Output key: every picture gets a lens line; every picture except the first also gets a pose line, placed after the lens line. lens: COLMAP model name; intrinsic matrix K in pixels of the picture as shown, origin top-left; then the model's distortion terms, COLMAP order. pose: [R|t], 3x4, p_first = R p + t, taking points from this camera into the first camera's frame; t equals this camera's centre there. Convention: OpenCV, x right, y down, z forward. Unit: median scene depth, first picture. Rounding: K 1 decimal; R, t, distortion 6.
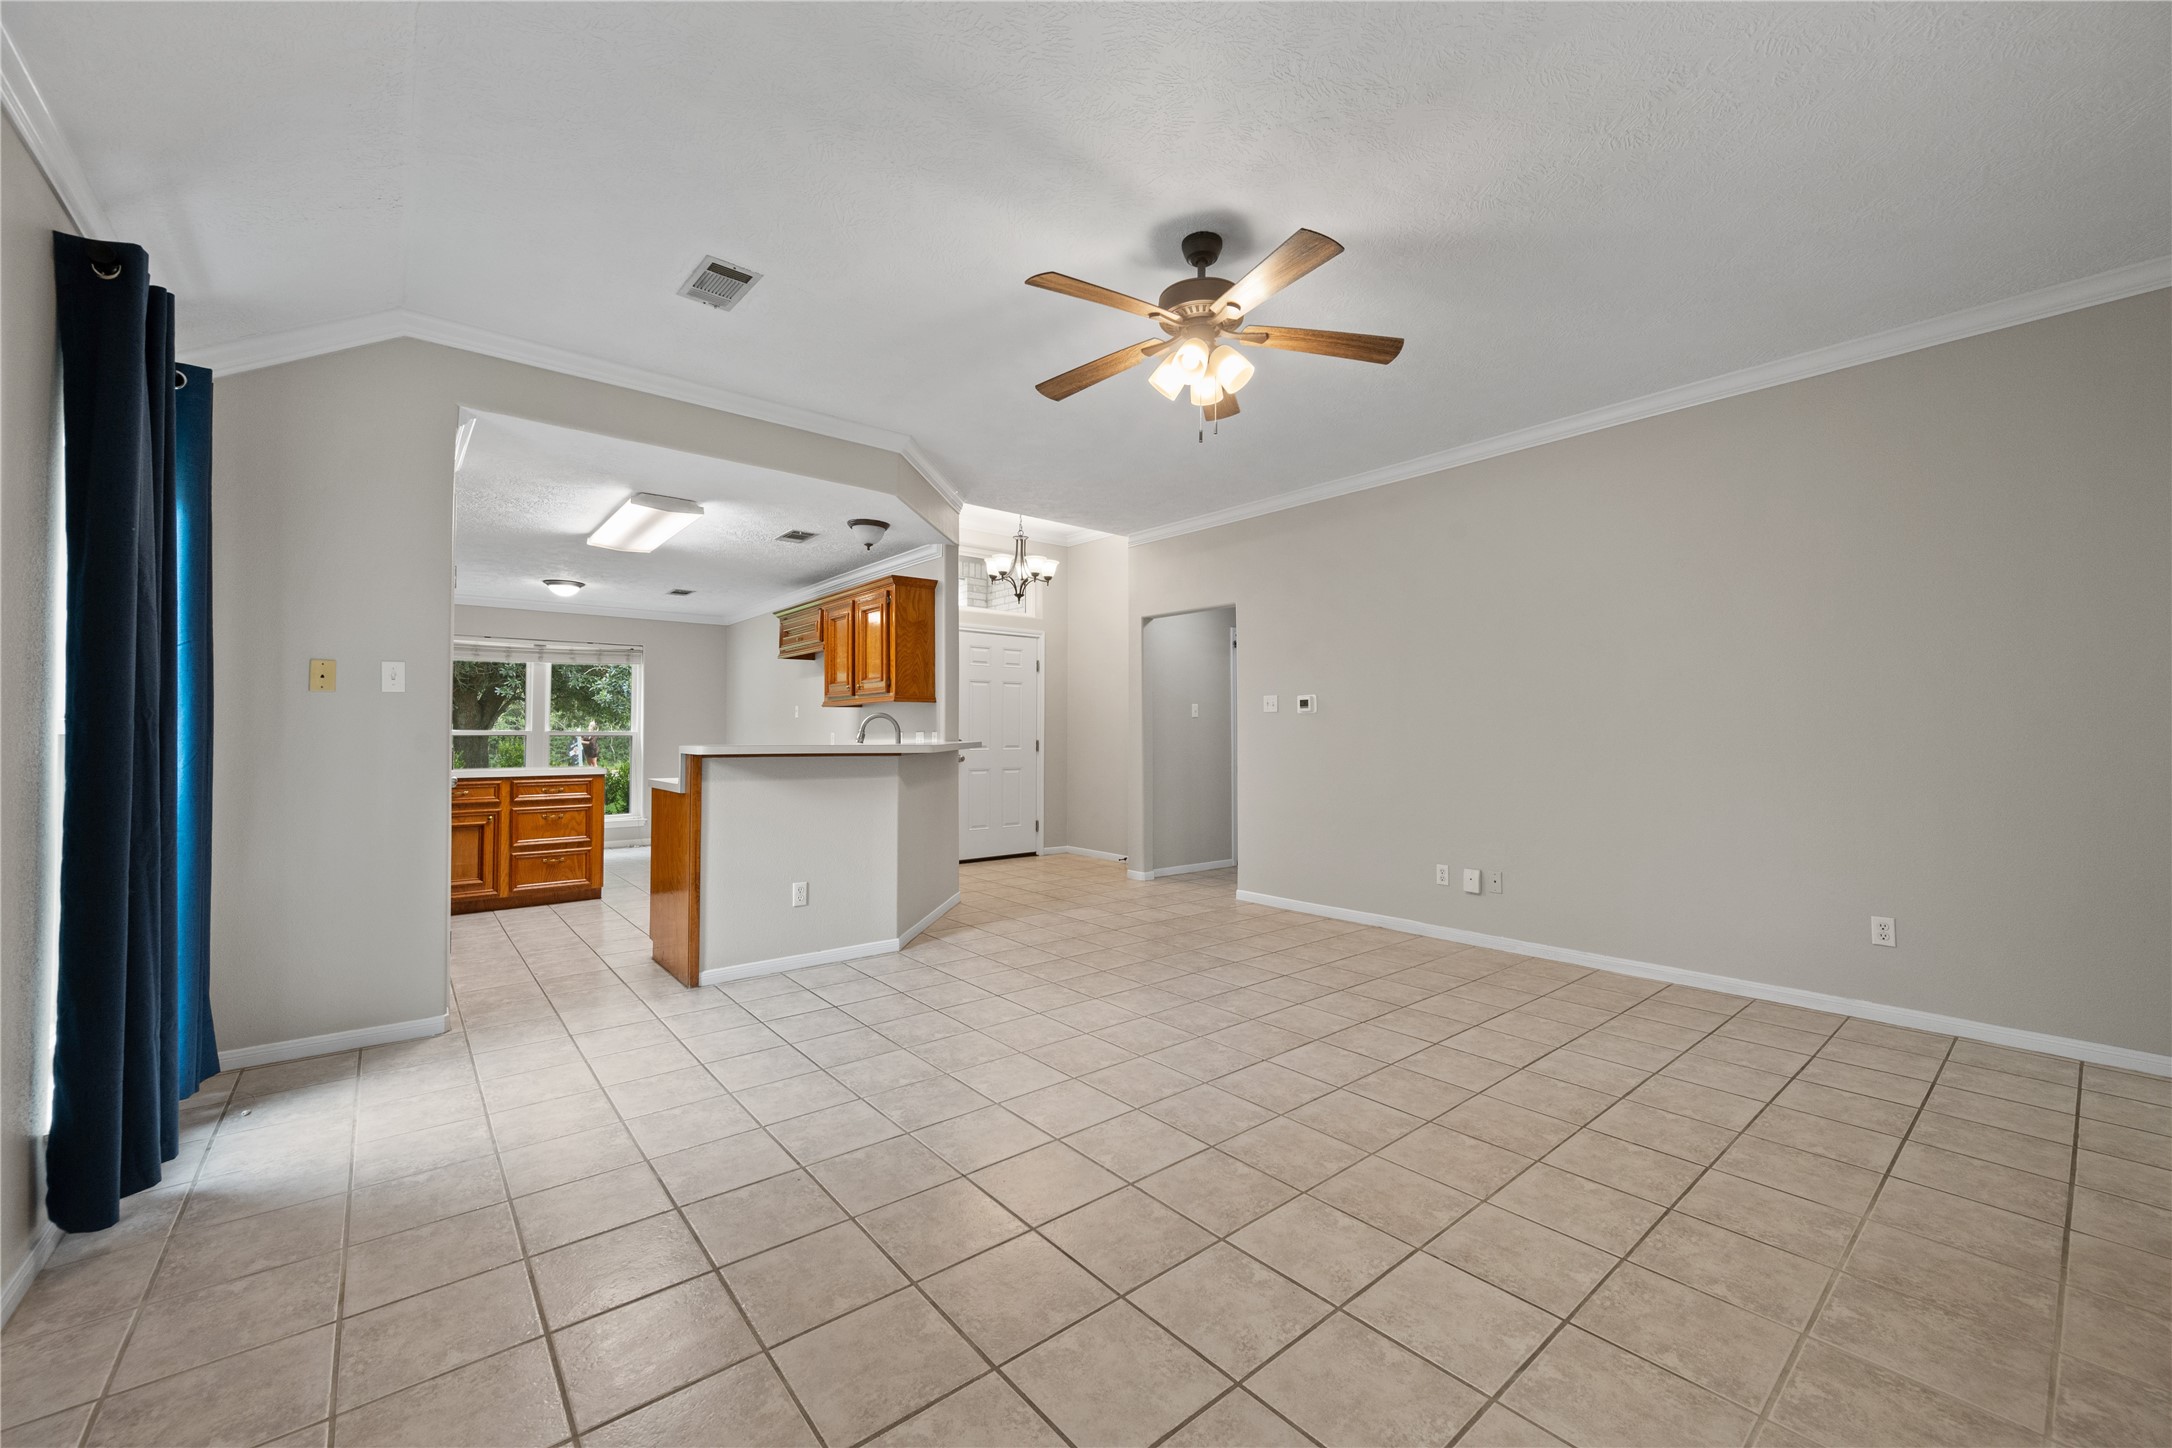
lens RADIAL K [[851.0, 0, 1087.3], [0, 851.0, 718.6], [0, 0, 1]] dist [-0.000722, 0.000991]
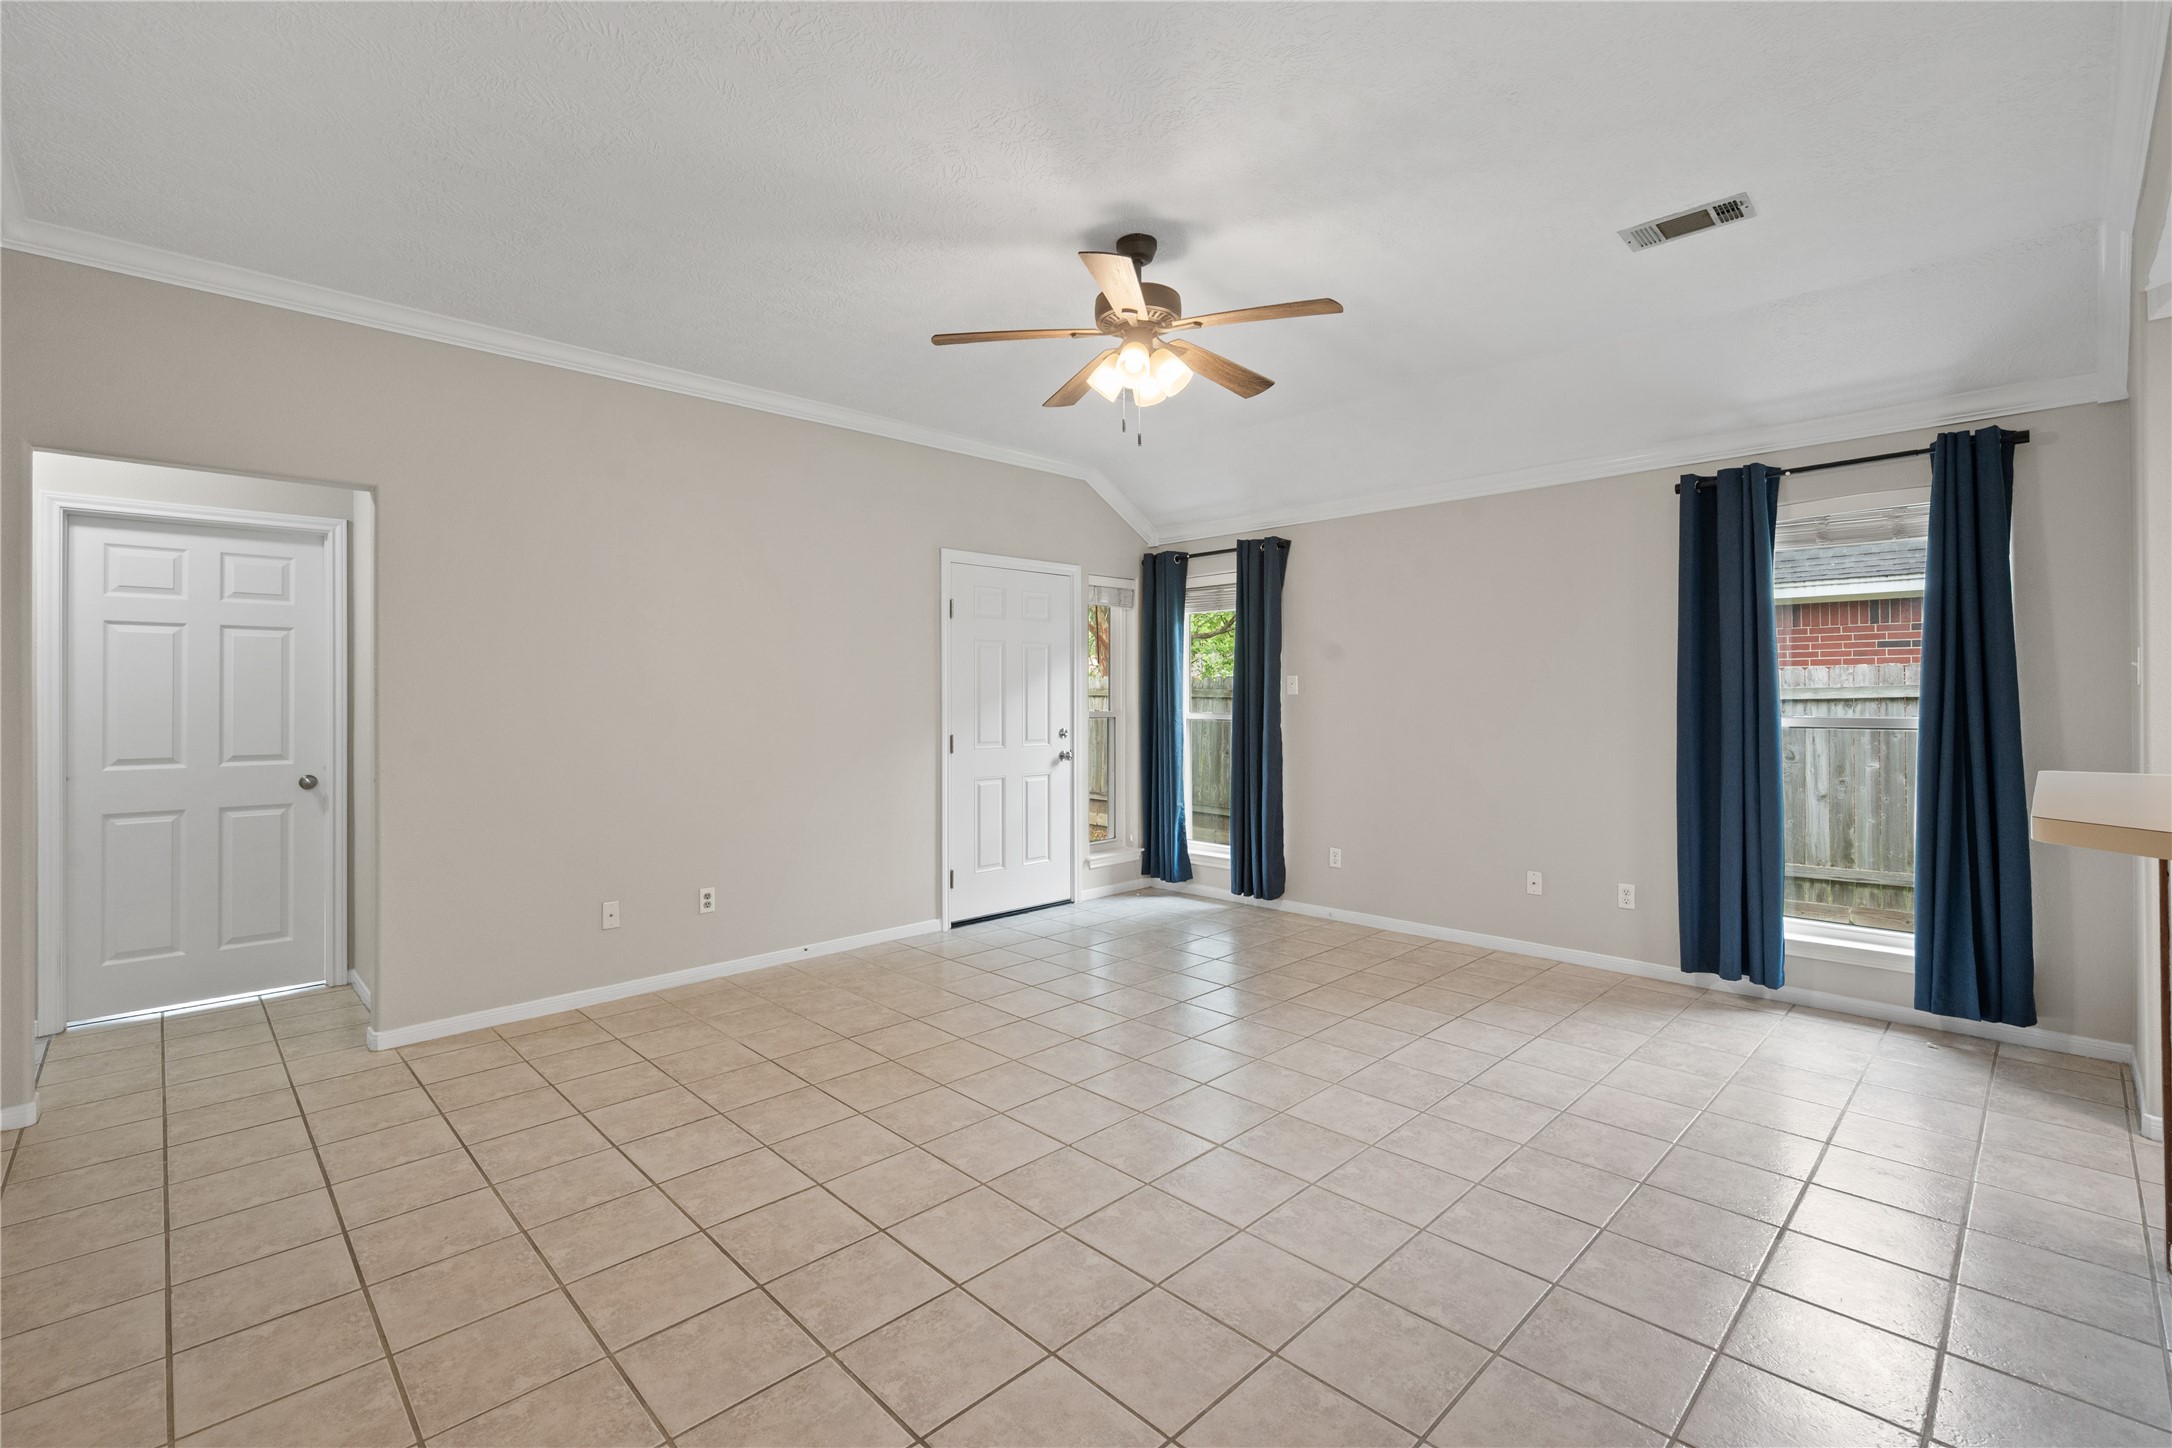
lens RADIAL K [[953.7, 0, 1114.8], [0, 953.7, 688.7], [0, 0, 1]] dist [0.001286, 0.000070]
pose [[-0.994361, 0.003640, -0.105984, 0.137318], [0.006629, 0.999590, -0.027865, -0.005023], [0.105839, -0.028411, -0.993977, 1.018433]]
